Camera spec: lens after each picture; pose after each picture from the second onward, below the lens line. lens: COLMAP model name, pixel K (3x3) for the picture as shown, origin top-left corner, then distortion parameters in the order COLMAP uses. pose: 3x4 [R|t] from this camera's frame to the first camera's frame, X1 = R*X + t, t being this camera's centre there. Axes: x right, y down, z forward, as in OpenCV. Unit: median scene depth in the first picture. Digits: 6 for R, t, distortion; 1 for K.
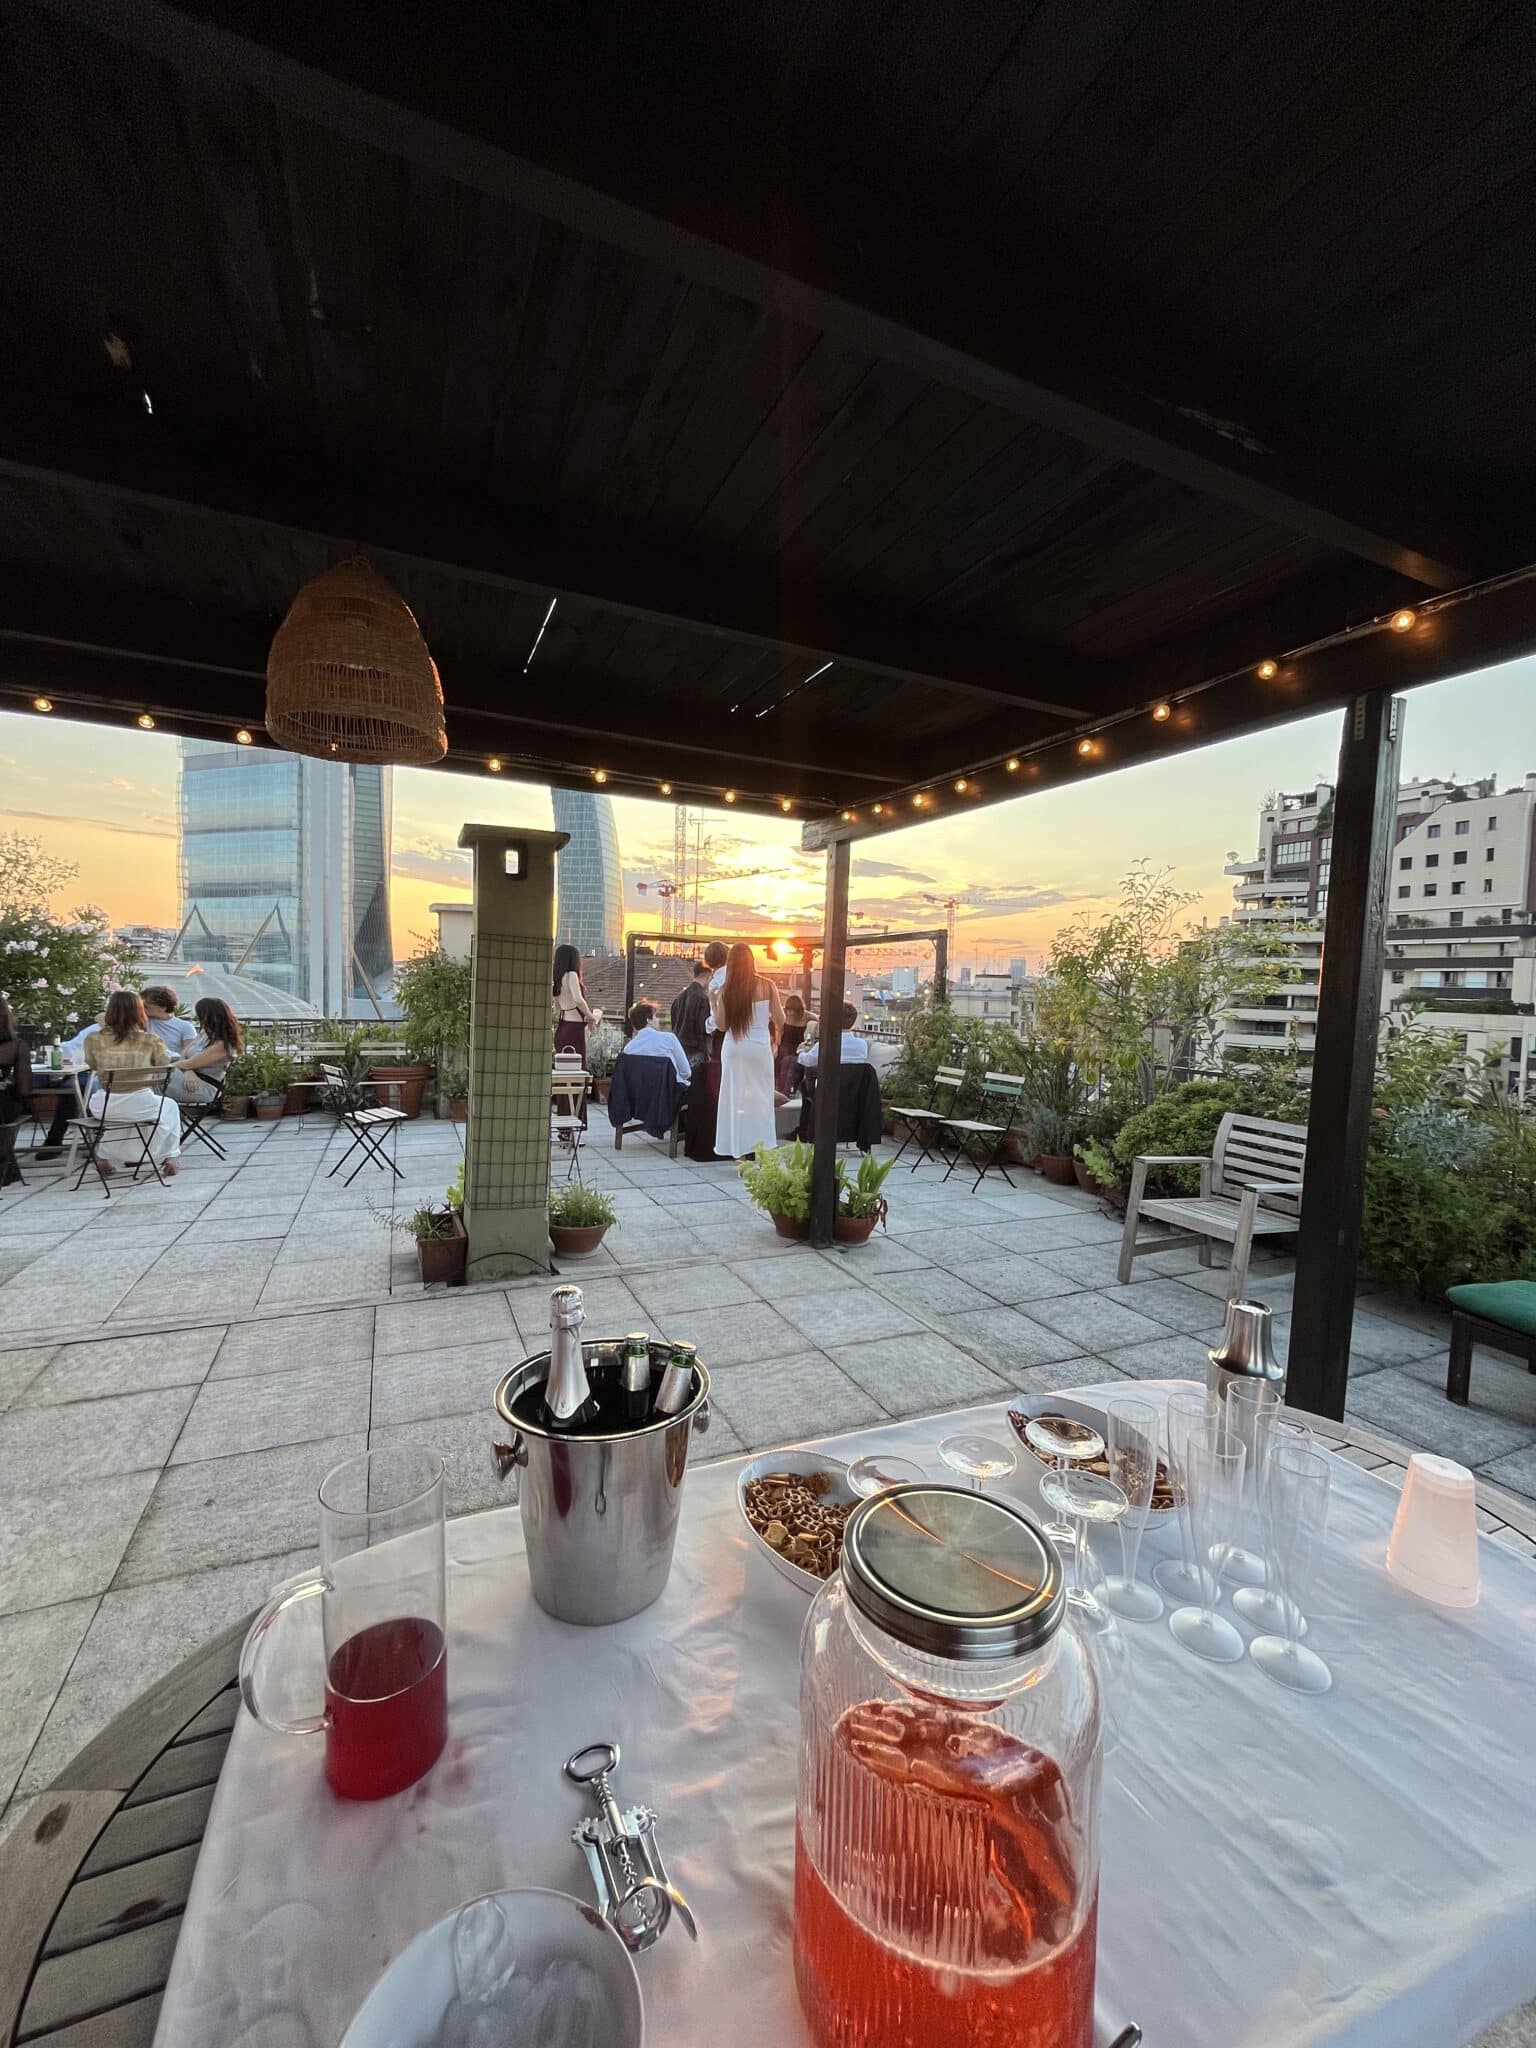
lens RADIAL K [[821.0, 0, 782.7], [0, 821.0, 1018.6], [0, 0, 1]] dist [-0.001699, 0.000063]
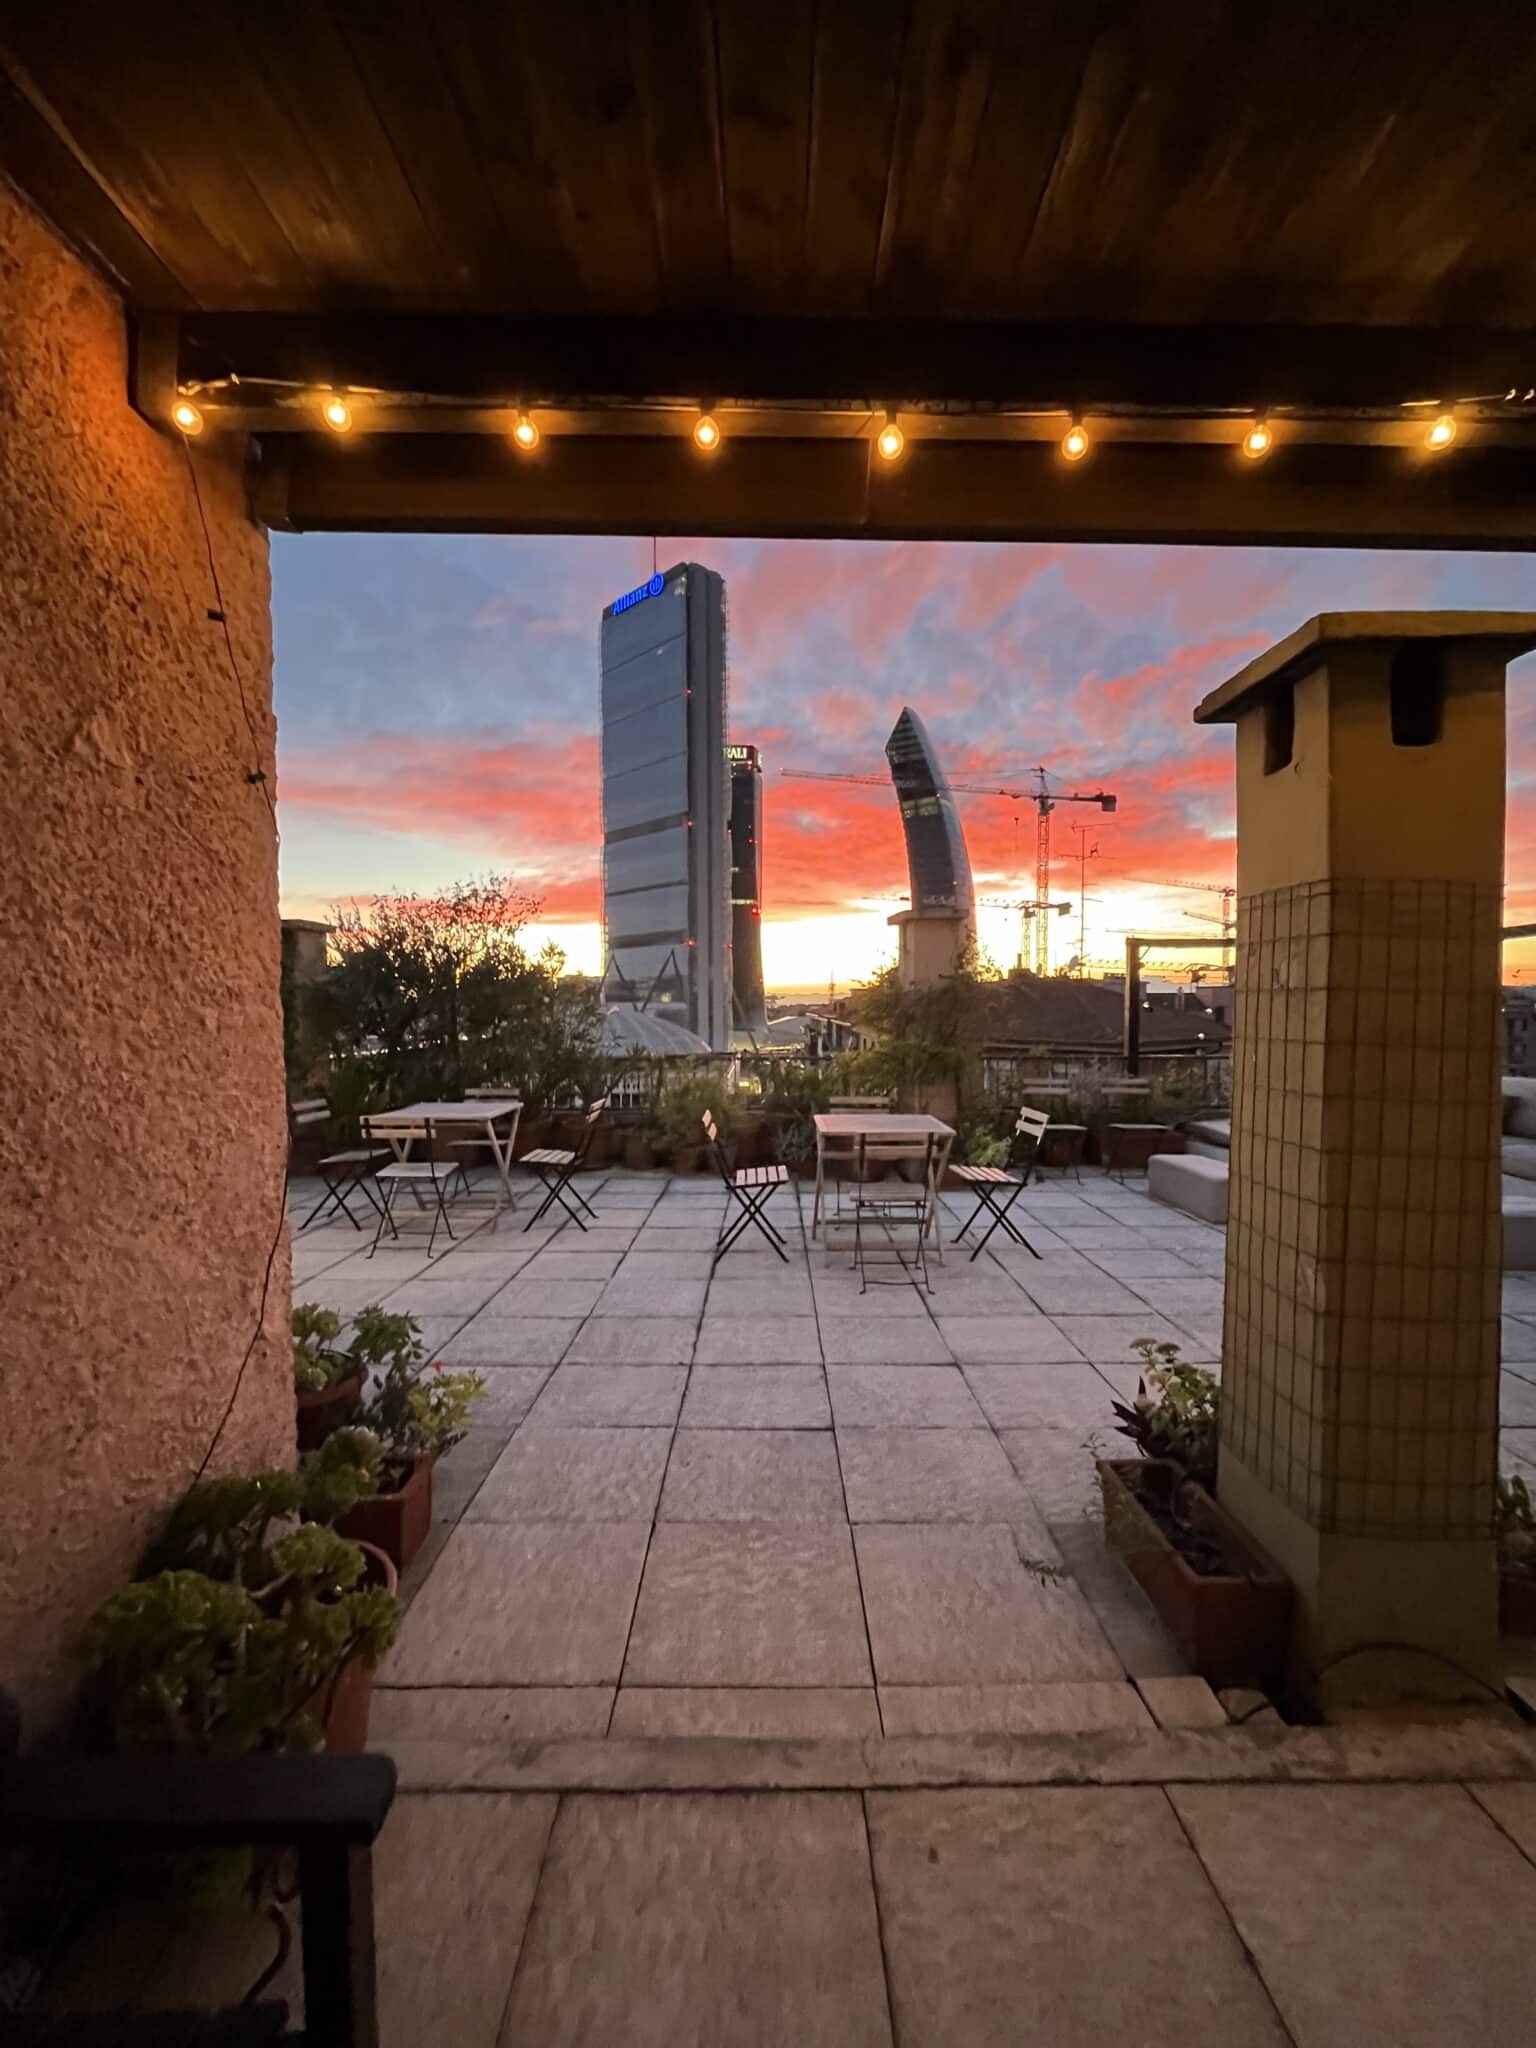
lens RADIAL K [[821.0, 0, 782.7], [0, 821.0, 1018.6], [0, 0, 1]] dist [-0.001699, 0.000063]
pose [[0.914276, -0.025219, -0.404306, -0.382081], [0.011482, 0.999273, -0.036366, -0.014622], [0.404929, 0.028606, 0.913901, 0.416871]]
